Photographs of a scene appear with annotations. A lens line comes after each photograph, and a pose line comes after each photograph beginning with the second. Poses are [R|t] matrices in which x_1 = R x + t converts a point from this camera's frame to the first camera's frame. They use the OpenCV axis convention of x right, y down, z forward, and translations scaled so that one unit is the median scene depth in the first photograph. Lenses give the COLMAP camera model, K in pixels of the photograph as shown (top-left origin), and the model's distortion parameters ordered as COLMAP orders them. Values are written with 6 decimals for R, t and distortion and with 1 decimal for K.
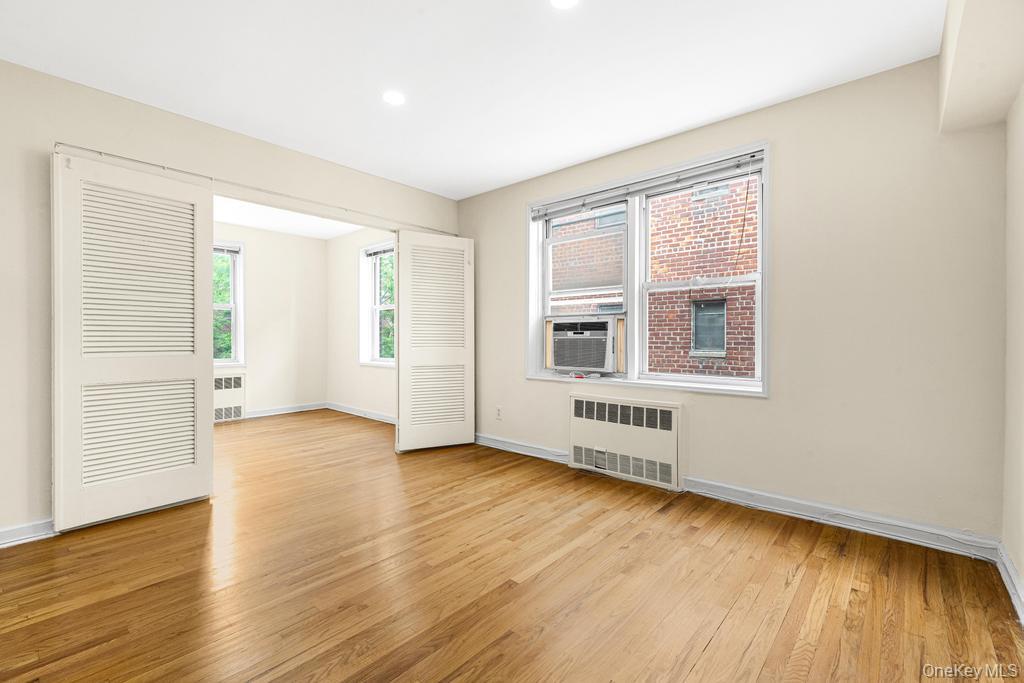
lens RADIAL K [[435.0, 0, 502.7], [0, 435.0, 339.3], [0, 0, 1]] dist [0.018625, -0.010359]
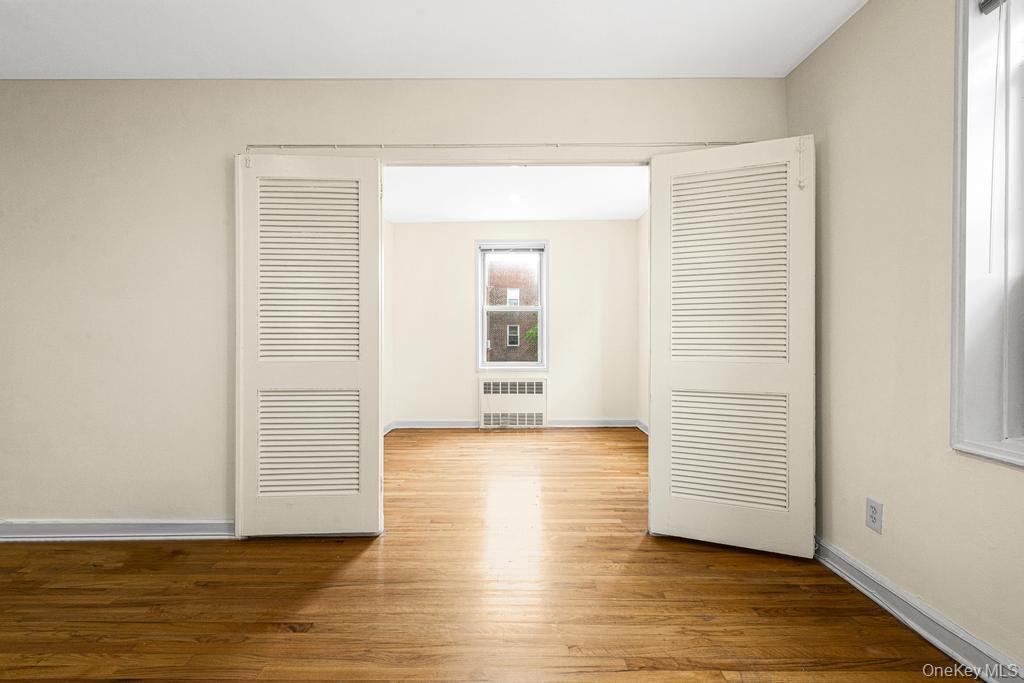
lens RADIAL K [[445.6, 0, 505.0], [0, 445.6, 339.8], [0, 0, 1]] dist [0.003287, -0.001030]
pose [[0.666968, -0.000982, -0.745086, 0.078159], [-0.000978, 0.999997, -0.002192, -0.002201], [0.745086, 0.002191, 0.666965, 0.439486]]
